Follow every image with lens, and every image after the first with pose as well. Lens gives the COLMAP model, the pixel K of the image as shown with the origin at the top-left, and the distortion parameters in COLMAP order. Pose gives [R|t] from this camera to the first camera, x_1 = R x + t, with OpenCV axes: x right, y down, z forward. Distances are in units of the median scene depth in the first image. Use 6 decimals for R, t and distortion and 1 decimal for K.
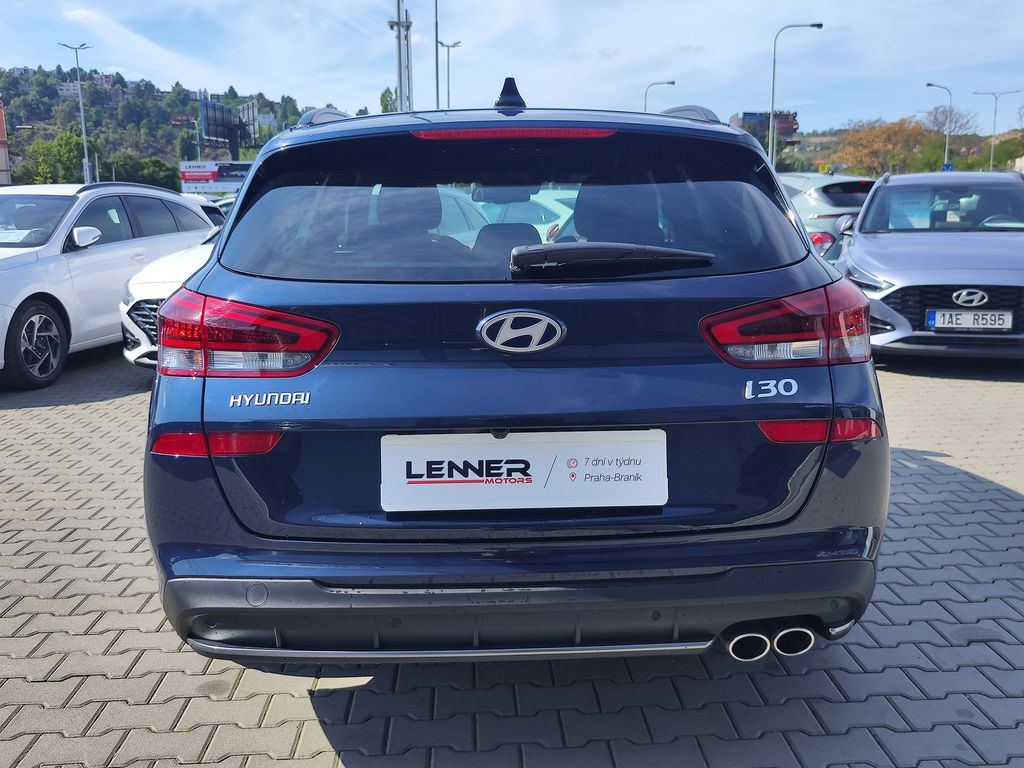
lens RADIAL K [[1005.4, 0, 521.9], [0, 1005.4, 375.7], [0, 0, 1]] dist [0.017442, 0.000000]
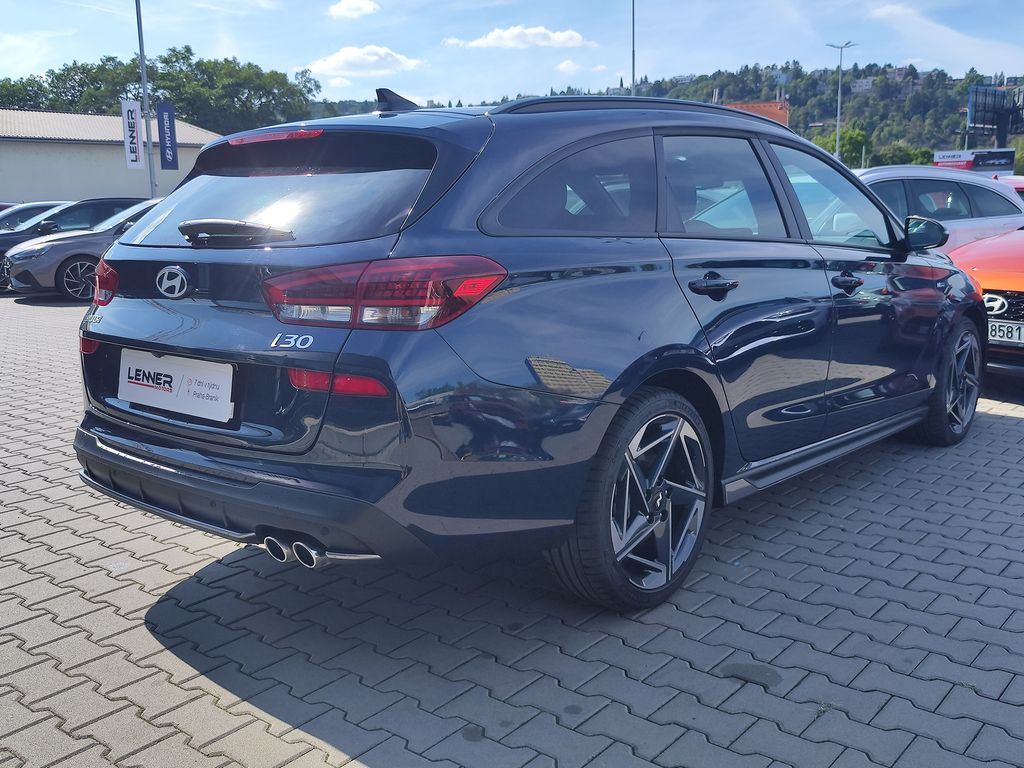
lens RADIAL K [[1005.4, 0, 520.8], [0, 1005.4, 382.5], [0, 0, 1]] dist [0.017442, 0.000000]
pose [[0.728686, 0.118644, -0.674493, 0.827885], [-0.108855, 0.992424, 0.056967, -0.024583], [0.676141, 0.031911, 0.736081, 0.192573]]
